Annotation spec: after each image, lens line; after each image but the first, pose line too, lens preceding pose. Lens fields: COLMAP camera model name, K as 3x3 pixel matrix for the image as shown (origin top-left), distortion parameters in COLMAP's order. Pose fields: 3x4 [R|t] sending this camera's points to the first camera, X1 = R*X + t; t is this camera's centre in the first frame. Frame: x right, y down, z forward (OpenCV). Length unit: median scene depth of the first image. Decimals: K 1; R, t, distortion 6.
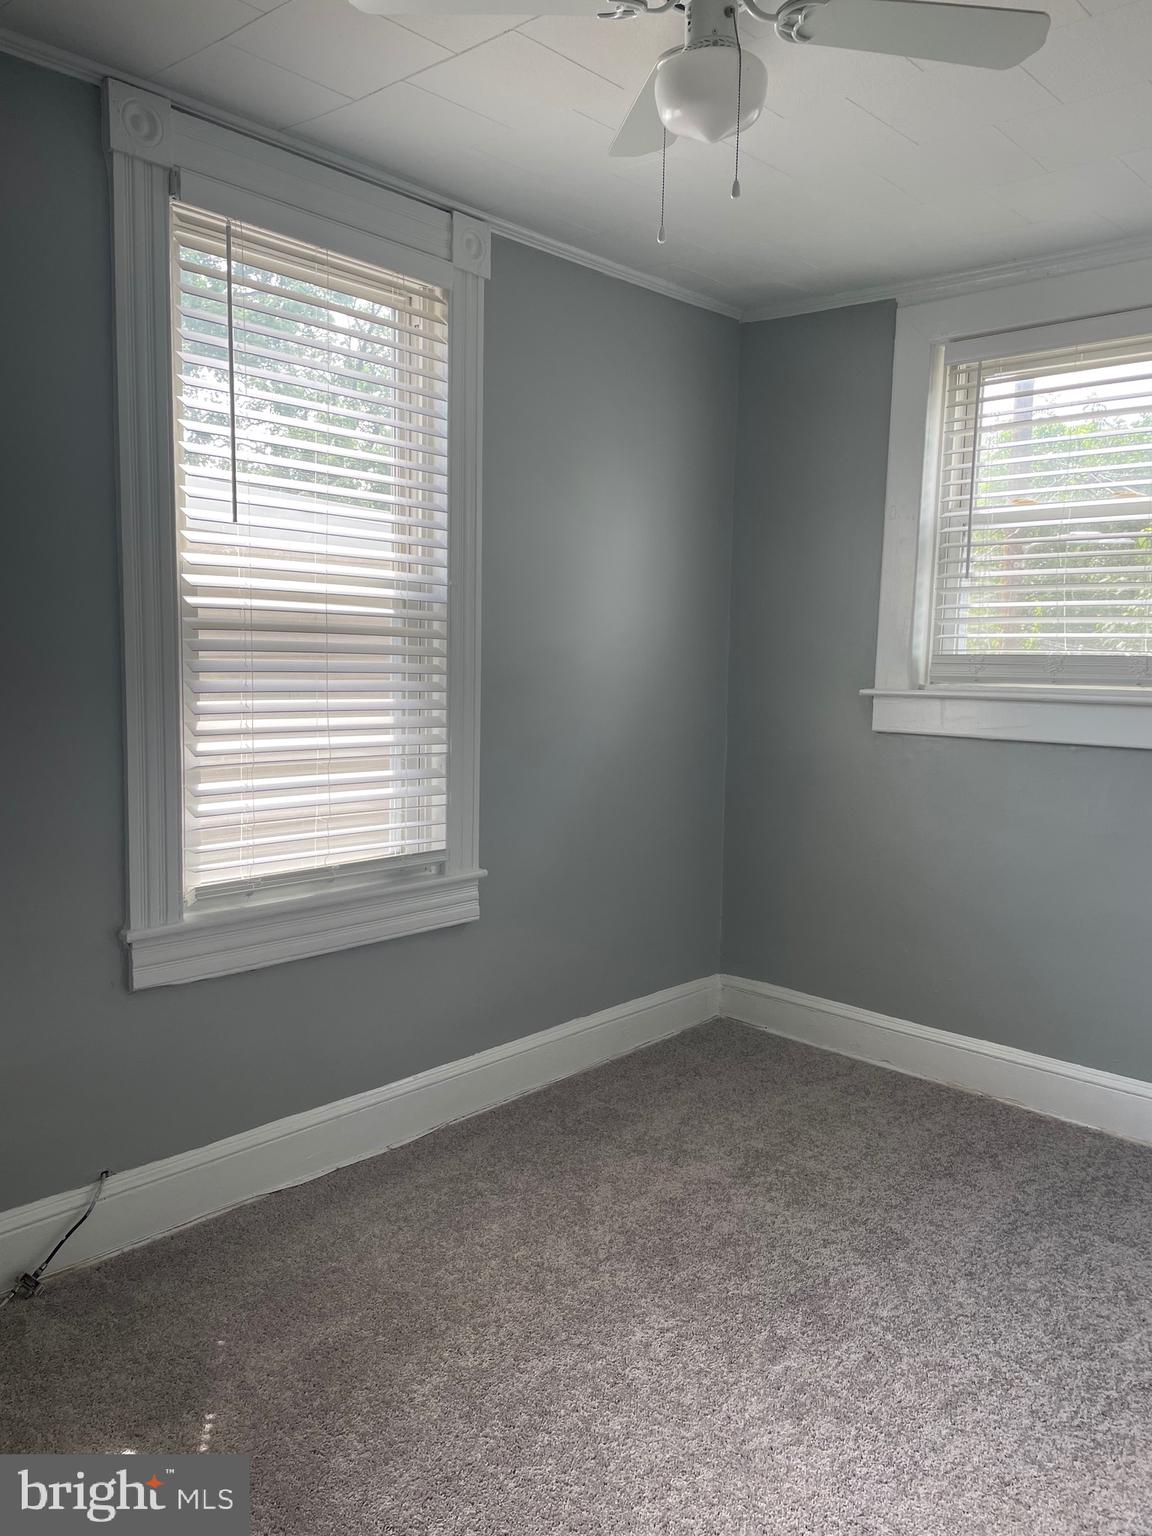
lens RADIAL K [[1160.9, 0, 576.0], [0, 1160.9, 768.0], [0, 0, 1]] dist [0.009536, -0.038722]
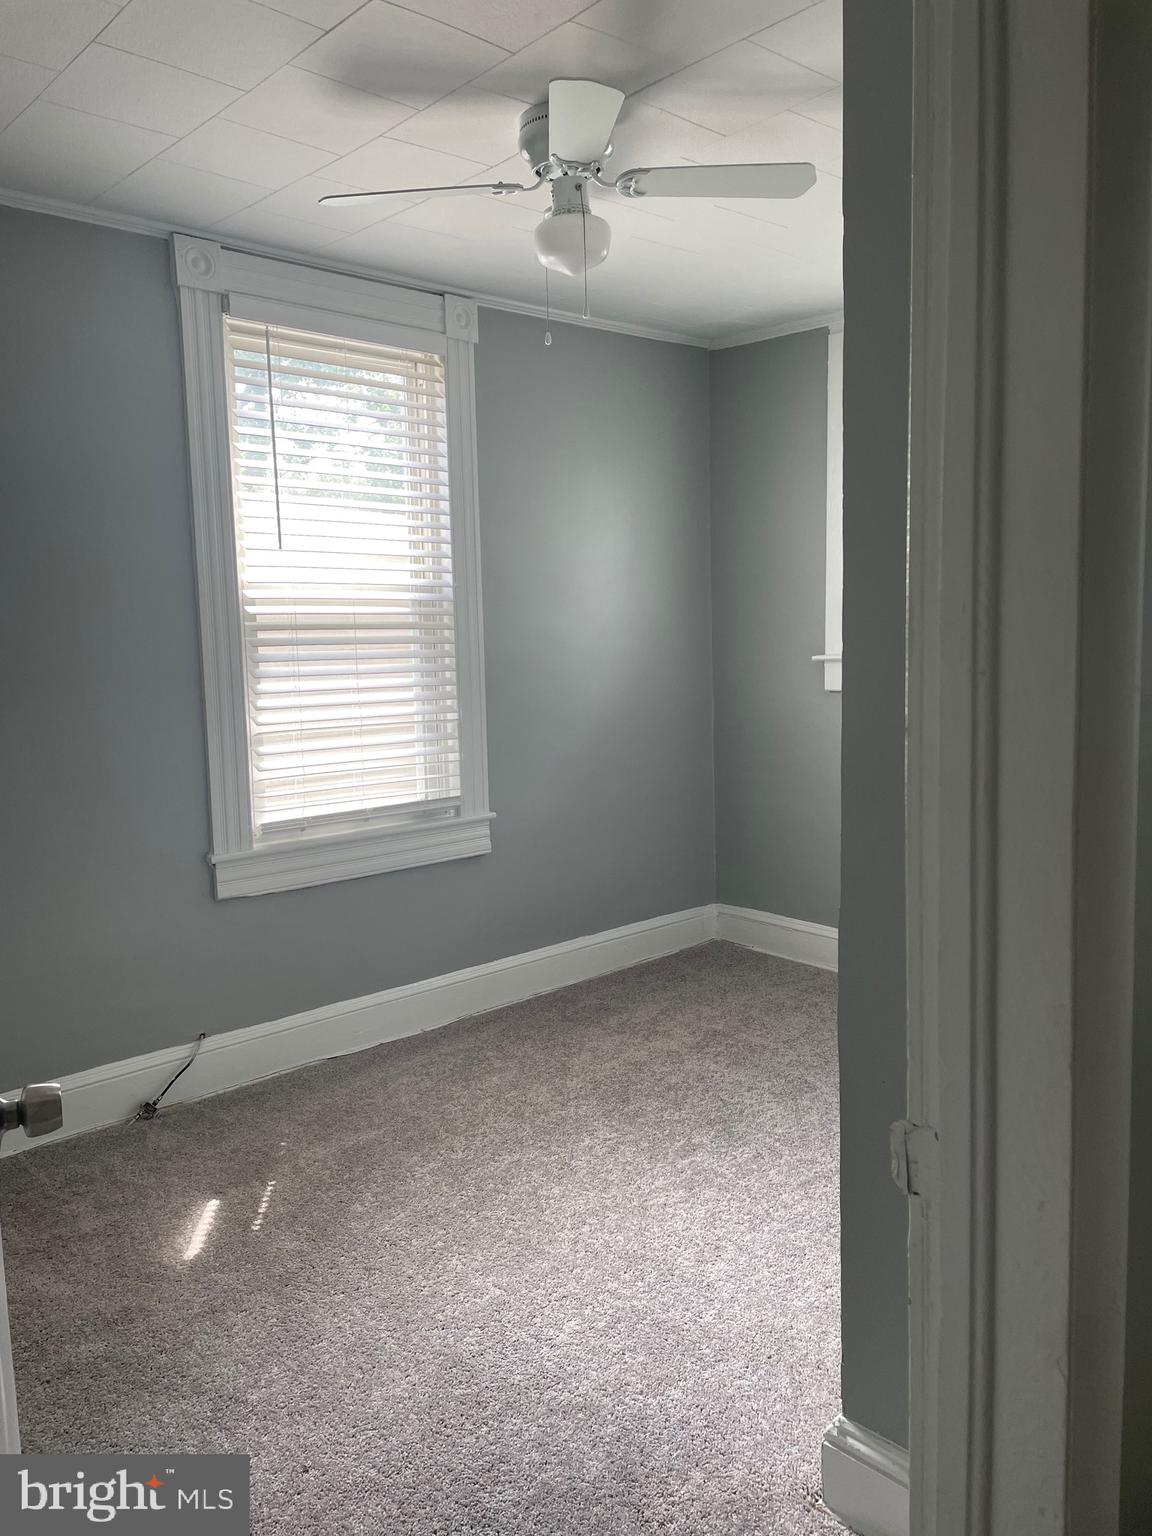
lens RADIAL K [[1168.0, 0, 575.3], [0, 1168.0, 755.8], [0, 0, 1]] dist [-0.004811, -0.002789]
pose [[0.994669, -0.033731, -0.097445, 0.159725], [0.033959, 0.999423, 0.000679, 0.034864], [0.097366, -0.003984, 0.995241, -0.292427]]
